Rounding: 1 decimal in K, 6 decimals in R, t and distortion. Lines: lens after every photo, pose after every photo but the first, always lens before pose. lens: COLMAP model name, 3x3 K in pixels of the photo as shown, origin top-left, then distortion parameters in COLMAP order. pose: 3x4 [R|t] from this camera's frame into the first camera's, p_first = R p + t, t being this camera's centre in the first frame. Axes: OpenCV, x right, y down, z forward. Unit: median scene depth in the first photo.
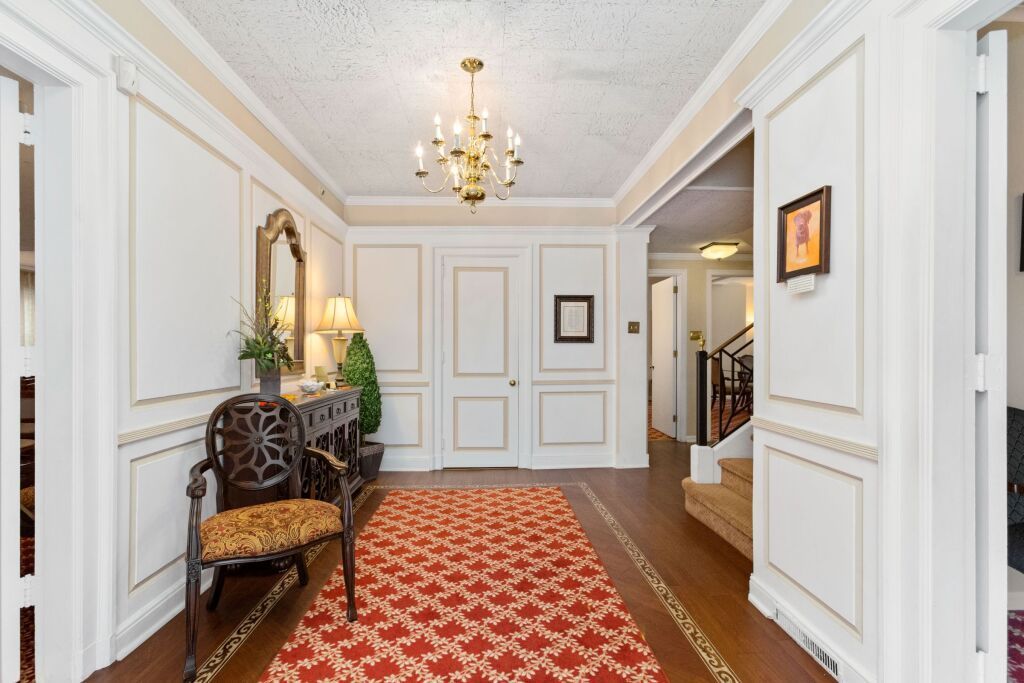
lens RADIAL K [[469.0, 0, 514.2], [0, 469.0, 346.5], [0, 0, 1]] dist [0.000110, 0.000247]
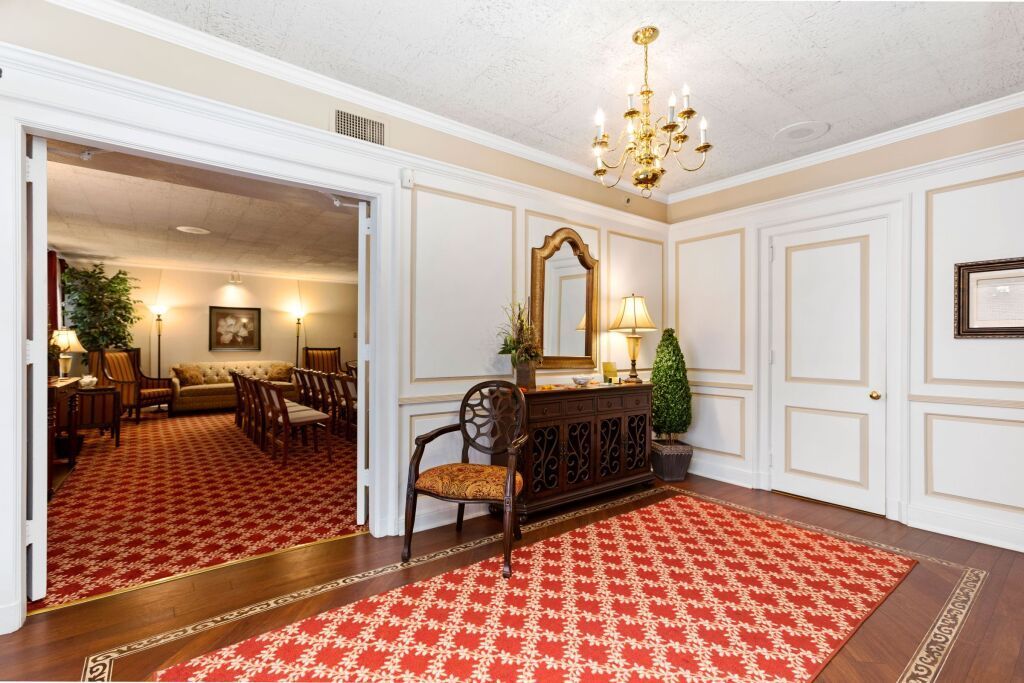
lens RADIAL K [[463.2, 0, 512.0], [0, 463.2, 341.5], [0, 0, 1]] dist [-0.005305, 0.000450]
pose [[0.567234, -0.001821, -0.823555, 0.302986], [-0.000457, 0.999997, -0.002525, -0.002770], [0.823557, 0.001809, 0.567231, 0.170884]]
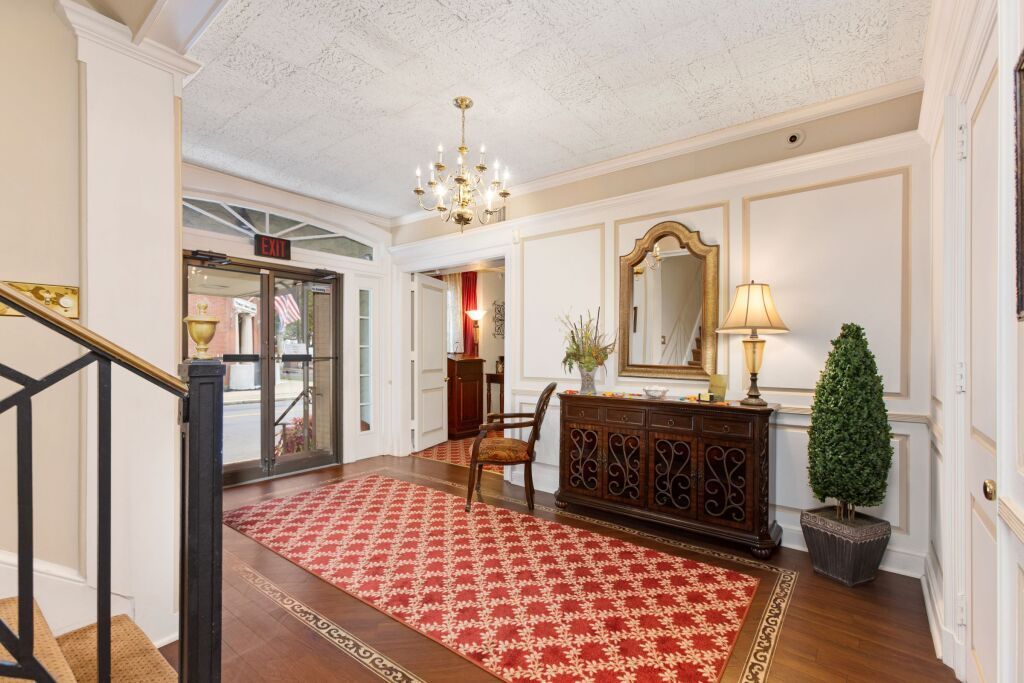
lens RADIAL K [[469.0, 0, 514.2], [0, 469.0, 346.5], [0, 0, 1]] dist [0.000110, 0.000247]
pose [[-0.659192, 0.000014, -0.751975, 0.410672], [0.008239, 0.999940, -0.007204, -0.004746], [0.751930, -0.010944, -0.659153, 1.112279]]
